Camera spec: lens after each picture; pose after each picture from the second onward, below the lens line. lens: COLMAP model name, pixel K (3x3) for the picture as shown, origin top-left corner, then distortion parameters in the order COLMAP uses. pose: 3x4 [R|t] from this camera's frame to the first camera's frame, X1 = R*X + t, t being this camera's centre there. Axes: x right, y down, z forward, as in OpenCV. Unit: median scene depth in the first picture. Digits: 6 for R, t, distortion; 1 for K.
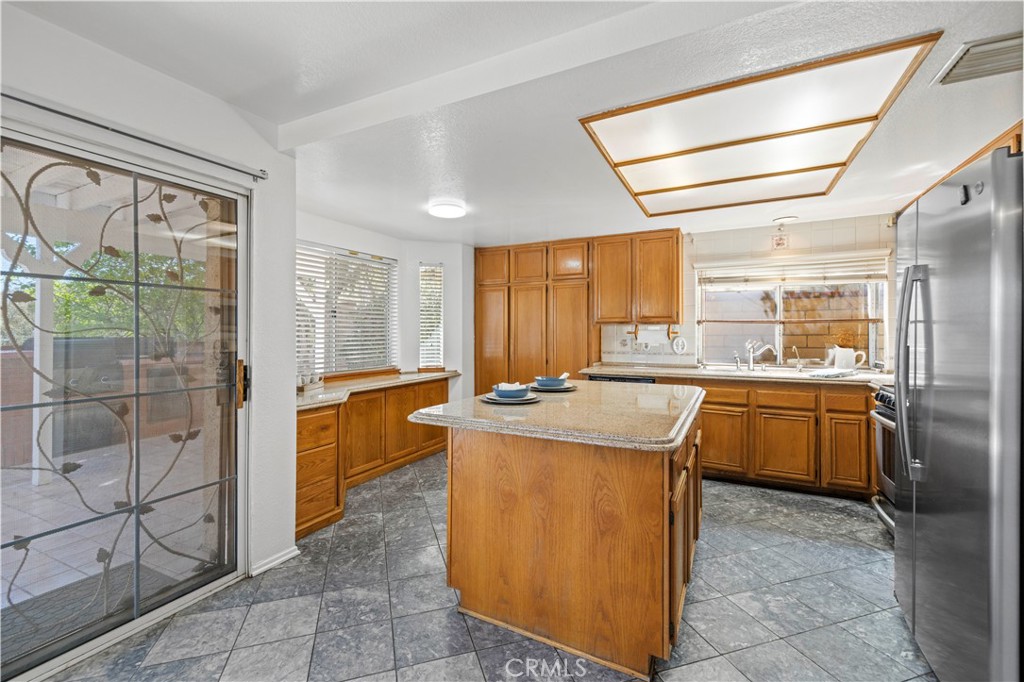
lens RADIAL K [[443.6, 0, 510.9], [0, 443.6, 334.6], [0, 0, 1]] dist [0.021981, -0.001262]
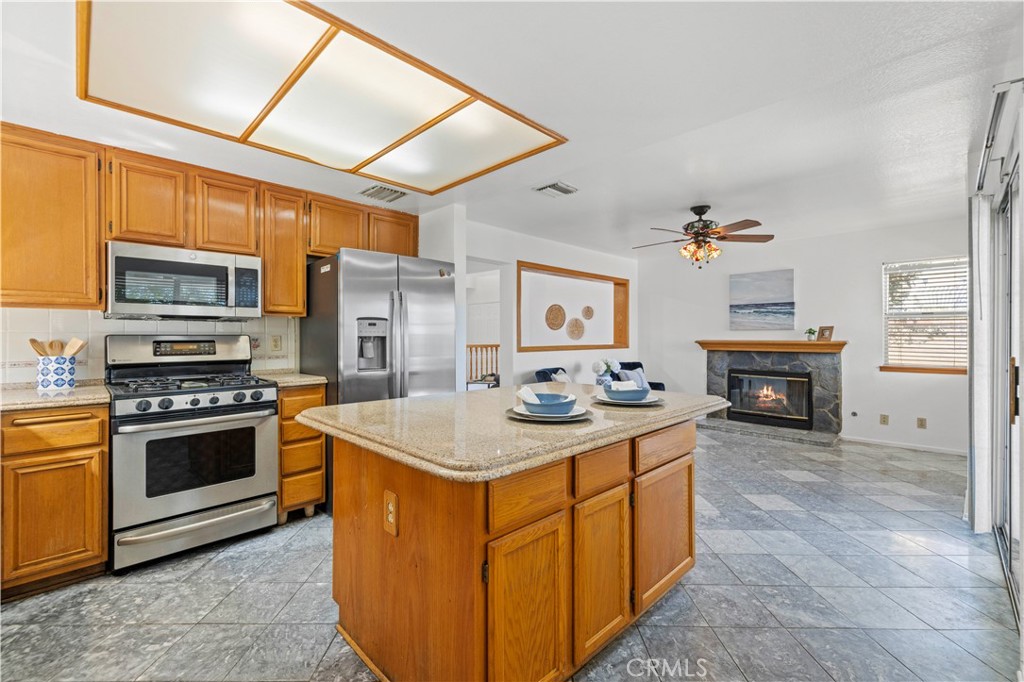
lens RADIAL K [[443.6, 0, 507.1], [0, 443.6, 336.4], [0, 0, 1]] dist [0.021981, -0.001262]
pose [[-0.947074, 0.000900, 0.321014, -0.048510], [0.000985, 1.000000, 0.000101, 0.016625], [-0.321014, 0.000412, -0.947074, 1.564905]]
